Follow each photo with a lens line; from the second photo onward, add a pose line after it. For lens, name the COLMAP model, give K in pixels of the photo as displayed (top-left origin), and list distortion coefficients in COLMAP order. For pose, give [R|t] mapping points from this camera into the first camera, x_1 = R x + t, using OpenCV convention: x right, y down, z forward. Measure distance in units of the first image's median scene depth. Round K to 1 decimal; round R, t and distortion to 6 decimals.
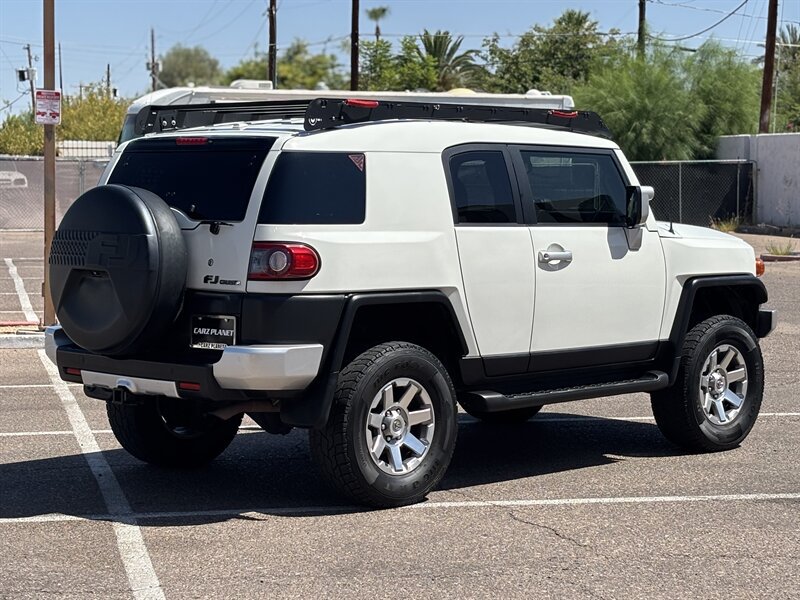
lens RADIAL K [[1838.9, 0, 384.9], [0, 1838.9, 311.8], [0, 0, 1]] dist [0.190049, 0.000000]
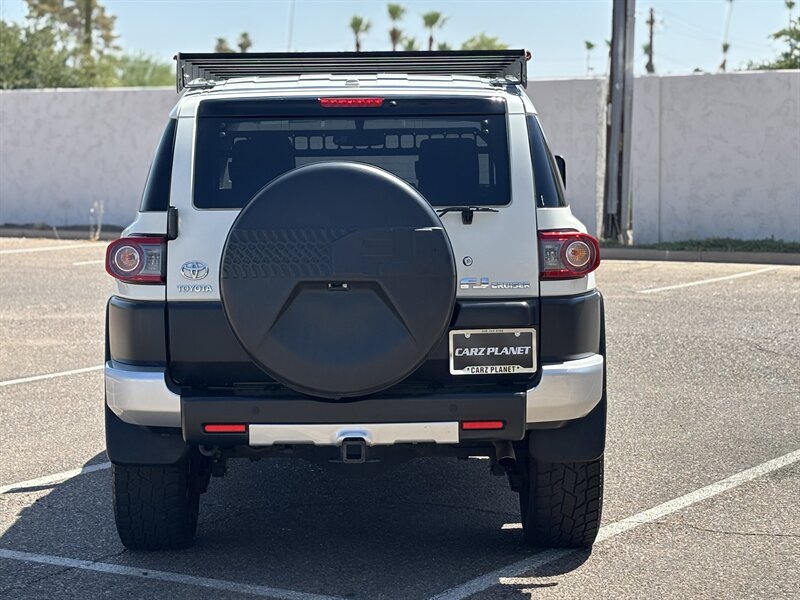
lens RADIAL K [[1838.9, 0, 396.7], [0, 1838.9, 301.7], [0, 0, 1]] dist [0.190049, 0.000000]
pose [[0.706827, -0.070892, 0.703826, -0.624223], [0.064738, 0.997273, 0.035435, -0.037304], [-0.704418, 0.020518, 0.709489, 0.460673]]
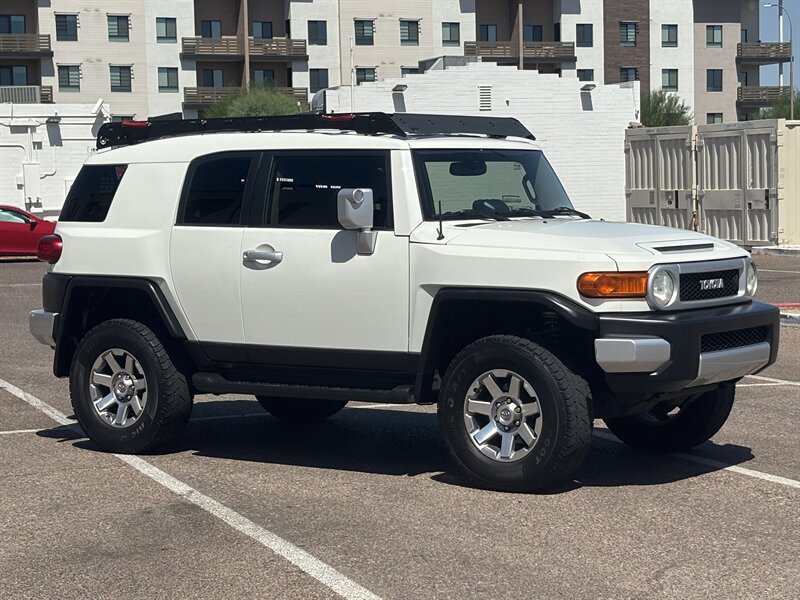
lens RADIAL K [[1838.9, 0, 388.5], [0, 1838.9, 306.0], [0, 0, 1]] dist [0.190049, 0.000000]
pose [[0.149022, 0.056446, -0.987221, 1.222759], [-0.055183, 0.997288, 0.048691, -0.060730], [0.987293, 0.047222, 0.151733, 0.972541]]
